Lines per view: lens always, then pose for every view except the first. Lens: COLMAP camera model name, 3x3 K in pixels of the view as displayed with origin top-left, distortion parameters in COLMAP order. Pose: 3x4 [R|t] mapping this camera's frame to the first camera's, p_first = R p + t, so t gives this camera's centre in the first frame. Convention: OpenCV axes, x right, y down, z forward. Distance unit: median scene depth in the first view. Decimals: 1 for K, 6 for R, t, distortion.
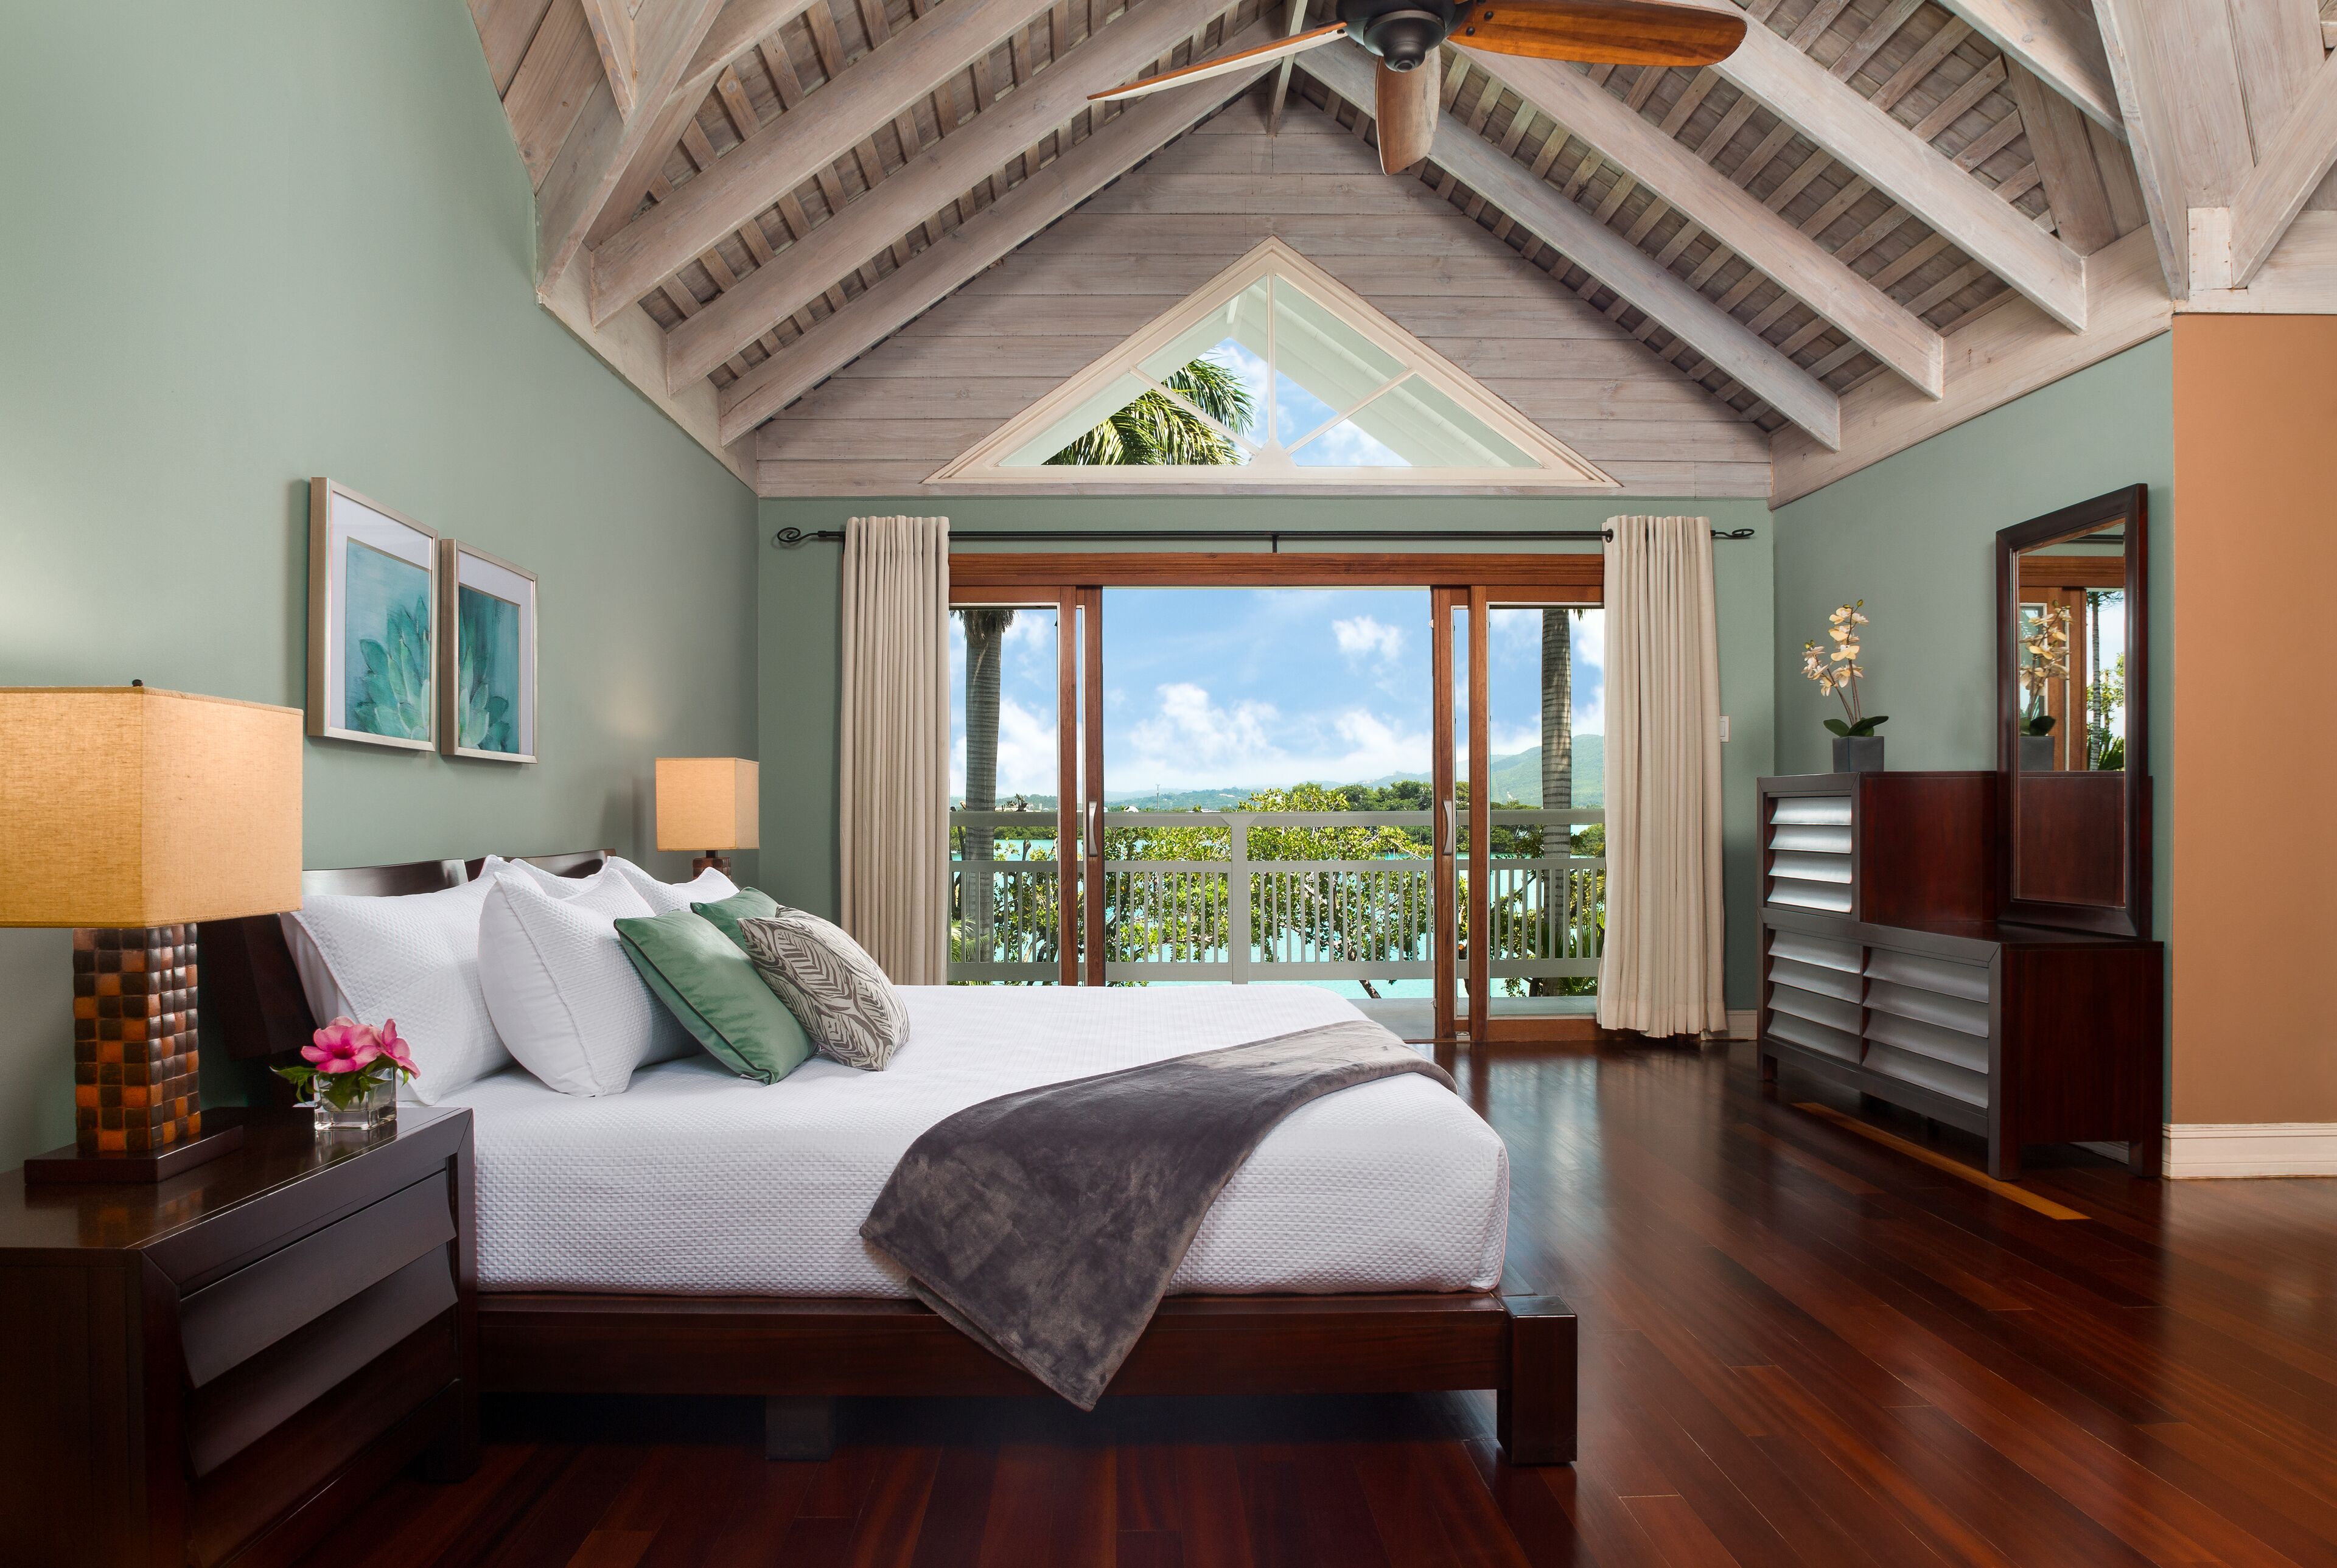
lens RADIAL K [[1510.2, 0, 1164.4], [0, 1510.2, 832.6], [0, 0, 1]] dist [-0.073522, 0.000252]
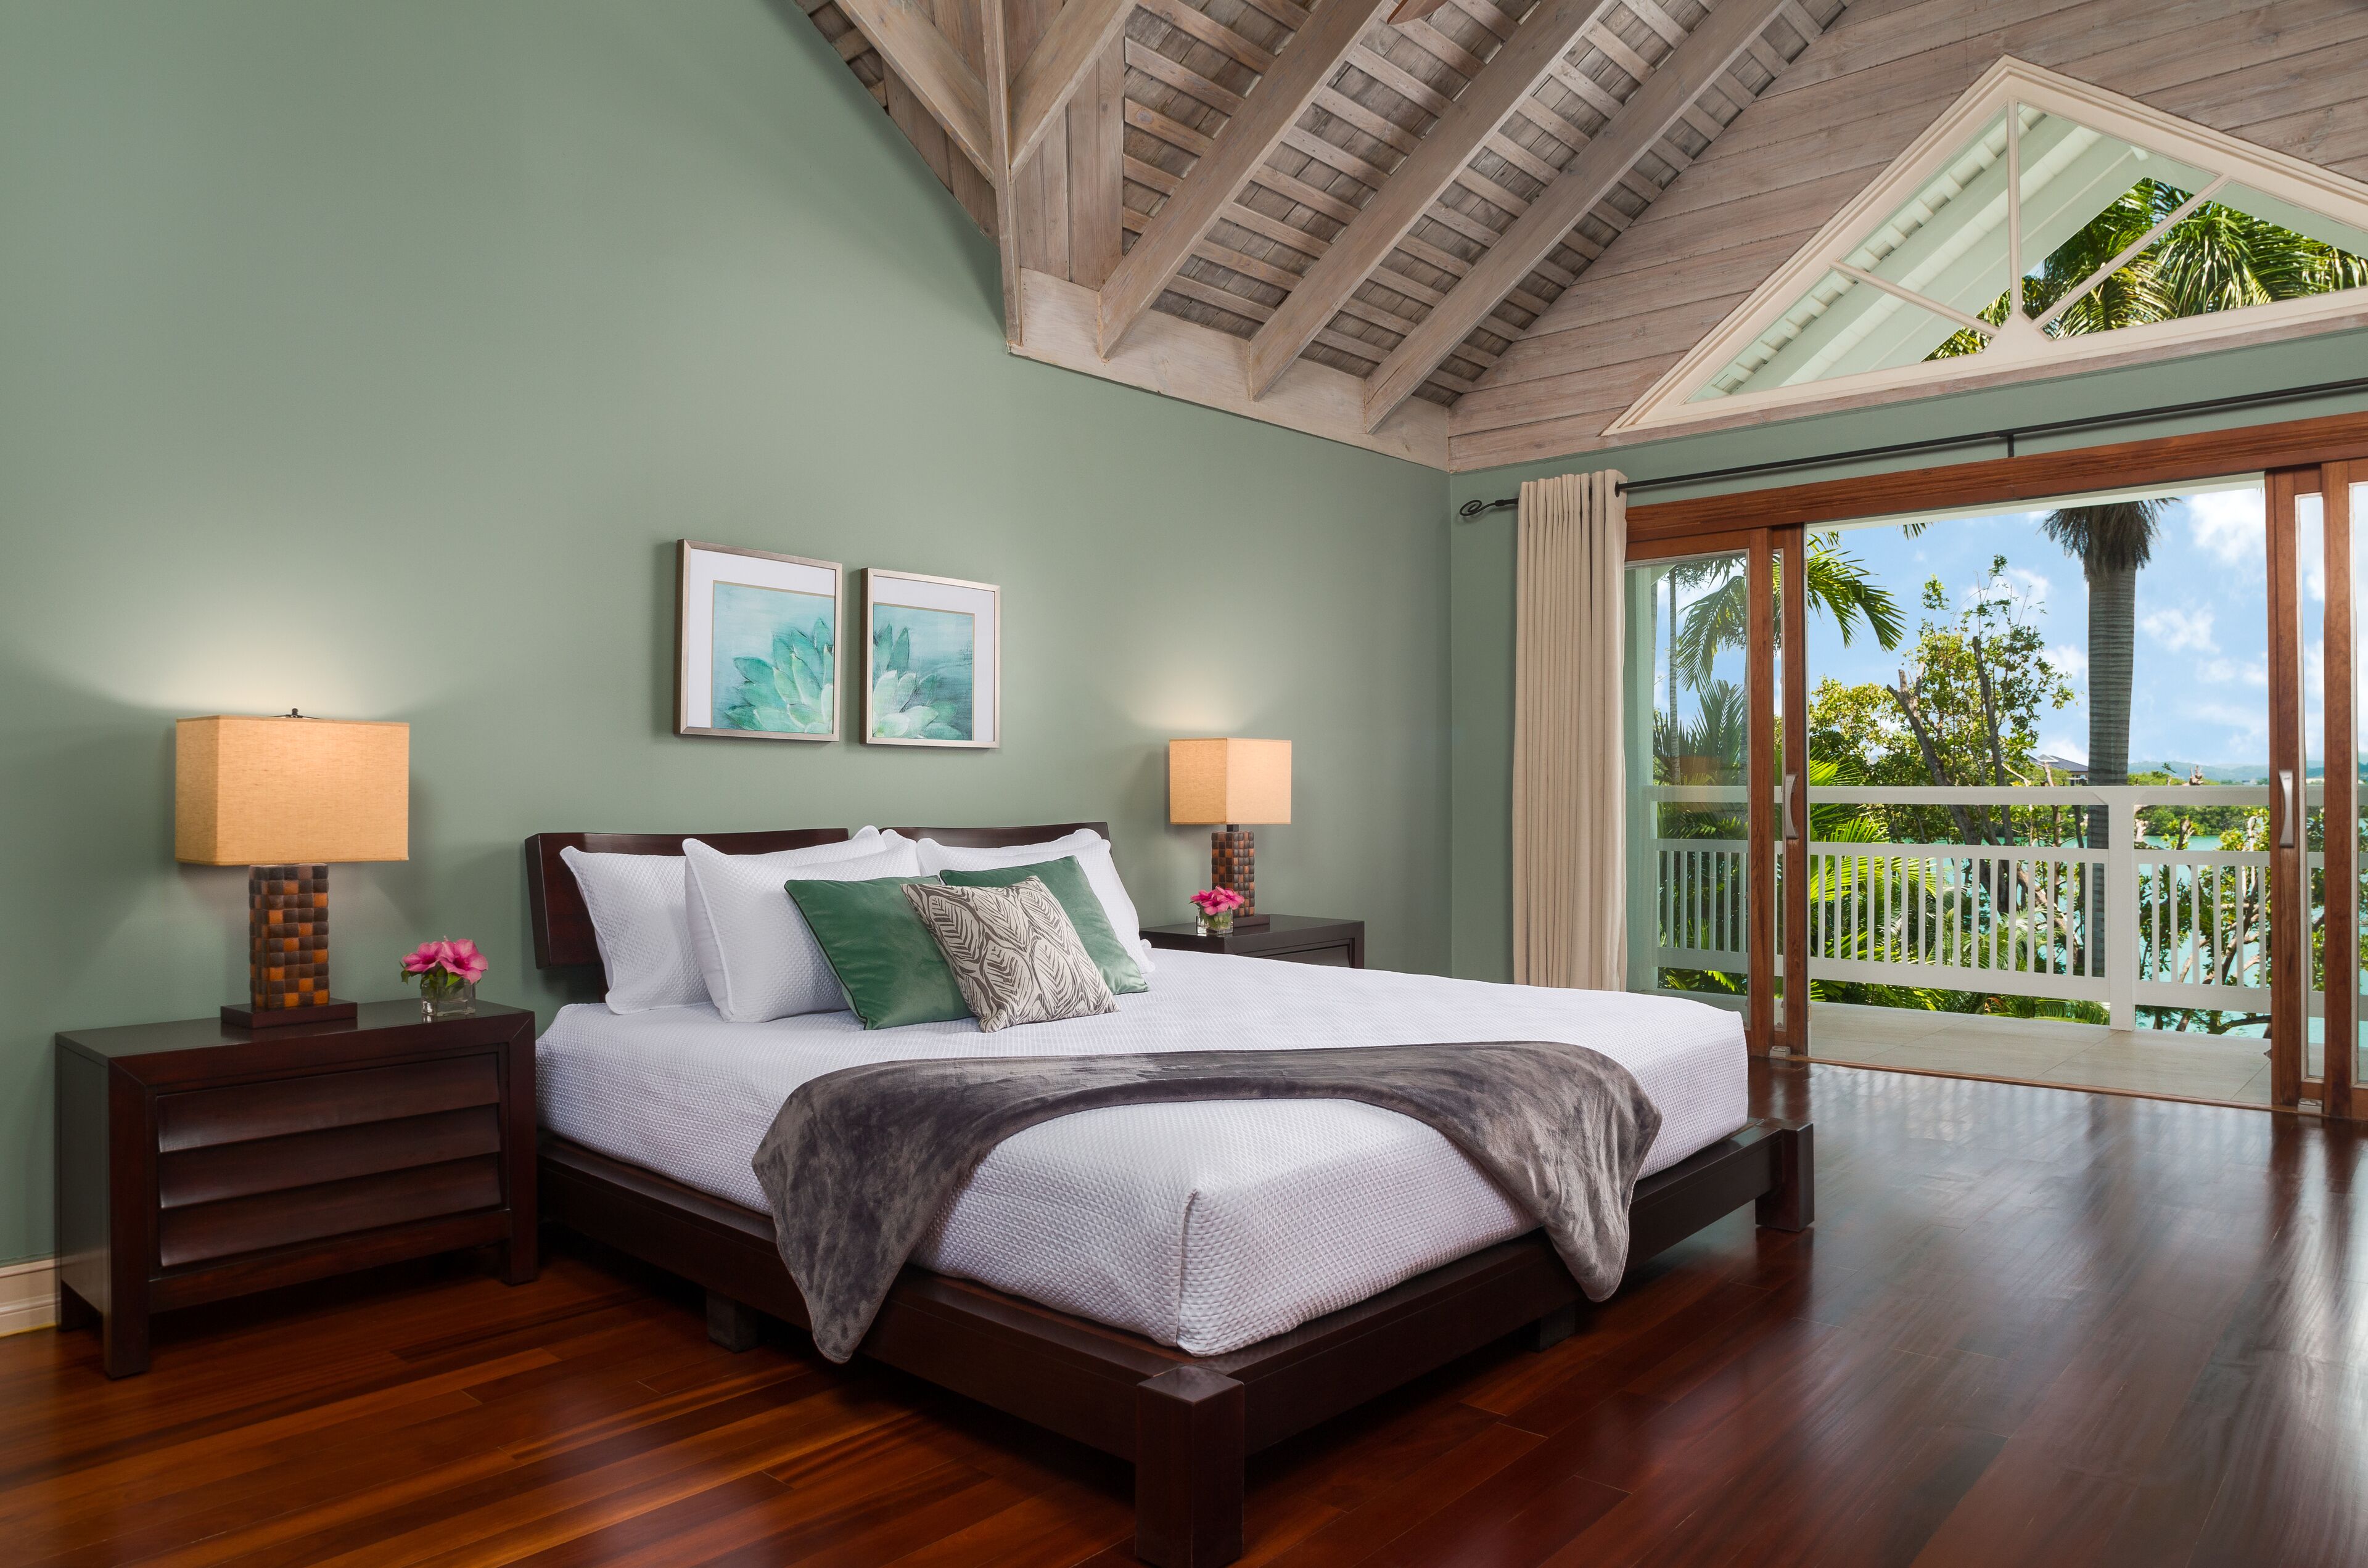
lens RADIAL K [[1526.8, 0, 1184.0], [0, 1526.8, 784.0], [0, 0, 1]] dist [-0.060939, 0.028402]
pose [[0.725307, -0.000744, -0.688425, 0.302450], [-0.007699, 0.999928, -0.009191, -0.004621], [0.688382, 0.011966, 0.725249, 0.137360]]
